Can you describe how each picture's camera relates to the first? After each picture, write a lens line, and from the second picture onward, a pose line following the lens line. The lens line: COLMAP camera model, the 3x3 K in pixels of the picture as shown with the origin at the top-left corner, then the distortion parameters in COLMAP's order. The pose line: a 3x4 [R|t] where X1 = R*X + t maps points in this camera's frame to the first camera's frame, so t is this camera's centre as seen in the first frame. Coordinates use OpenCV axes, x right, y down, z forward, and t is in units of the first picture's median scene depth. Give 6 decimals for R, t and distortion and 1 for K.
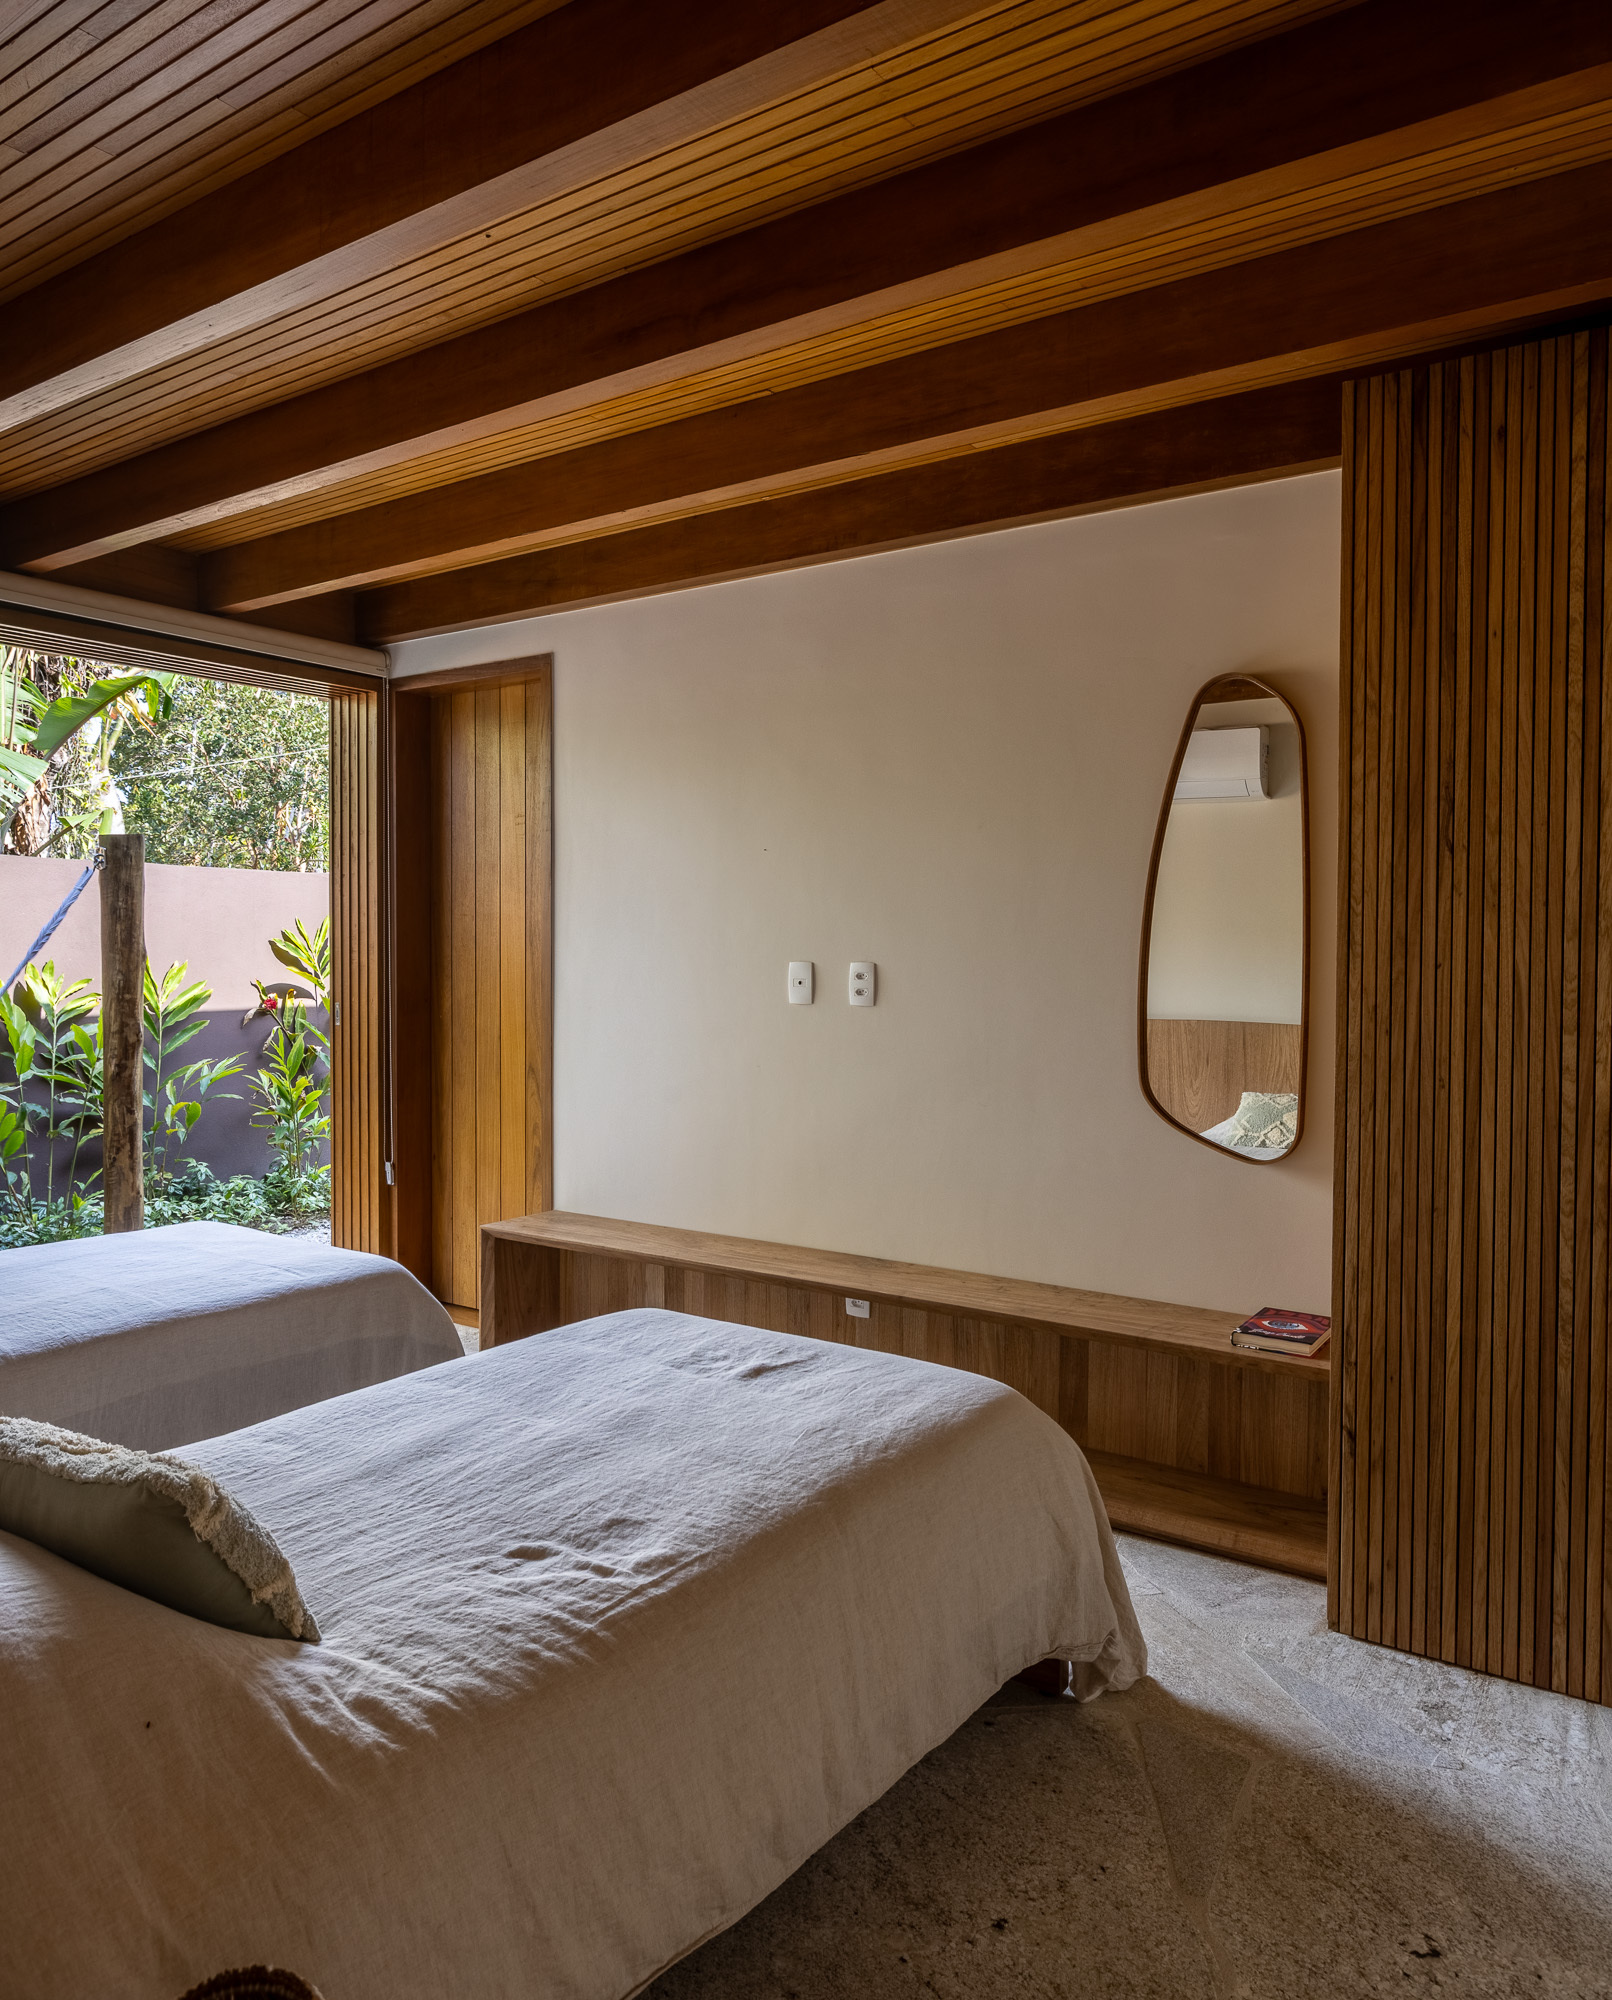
lens RADIAL K [[1413.4, 0, 805.3], [0, 1413.4, 994.0], [0, 0, 1]] dist [-0.026919, -0.001004]
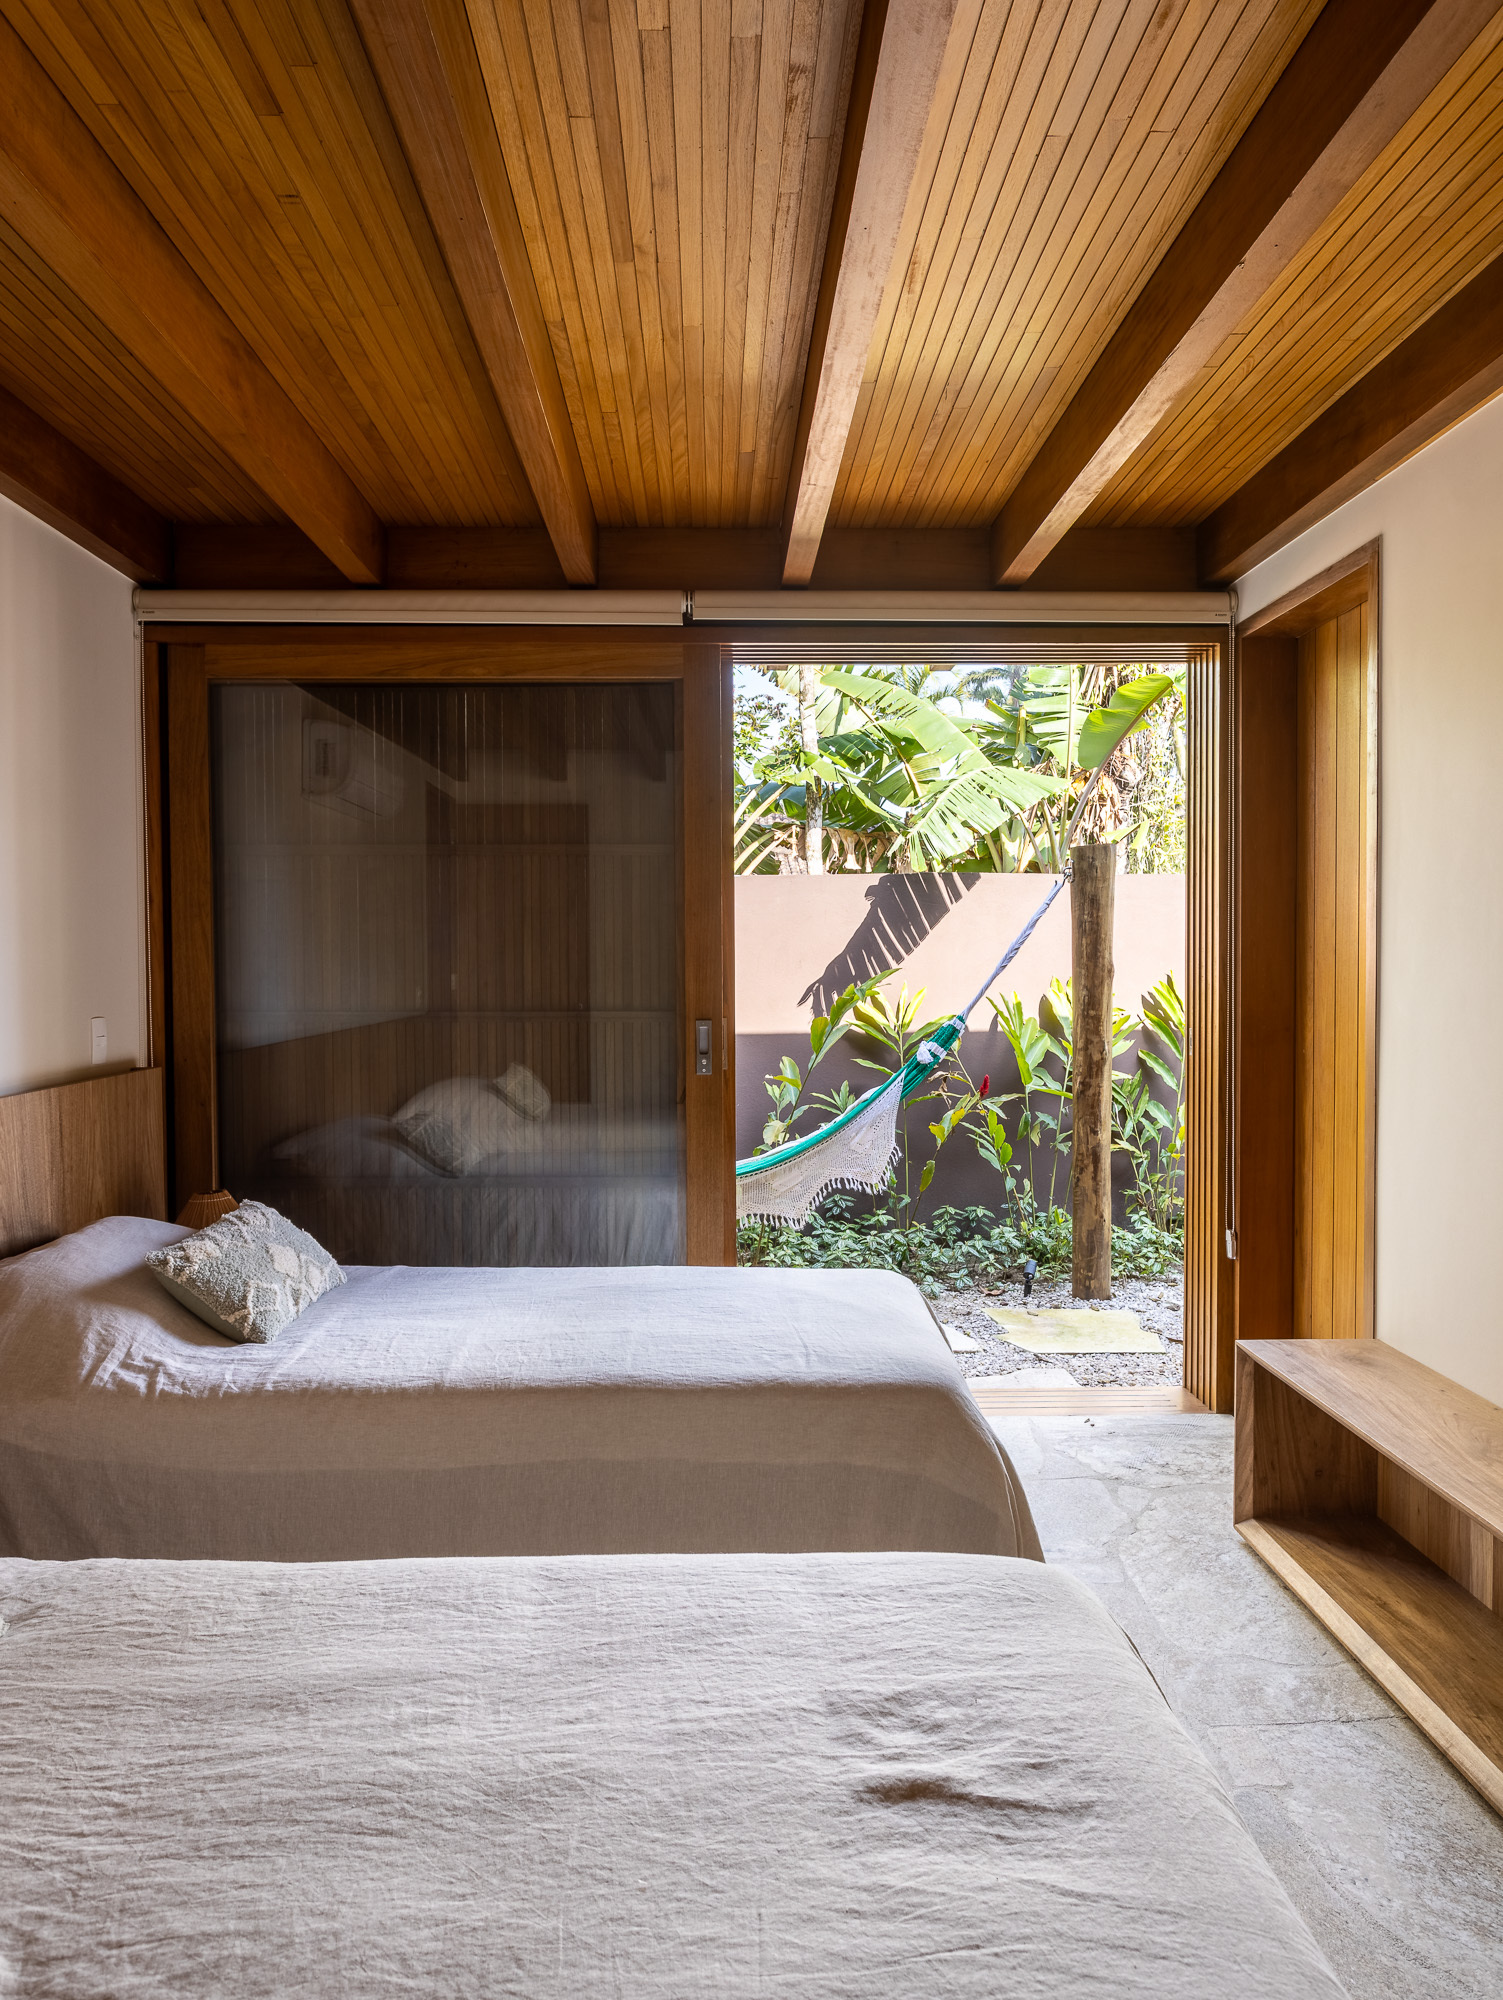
lens RADIAL K [[1344.0, 0, 746.4], [0, 1344.0, 999.1], [0, 0, 1]] dist [-0.009526, 0.004276]
pose [[0.584845, 0.019741, -0.810905, 0.299677], [-0.023635, 0.999694, 0.007290, -0.020257], [0.810801, 0.014902, 0.585132, 0.621761]]
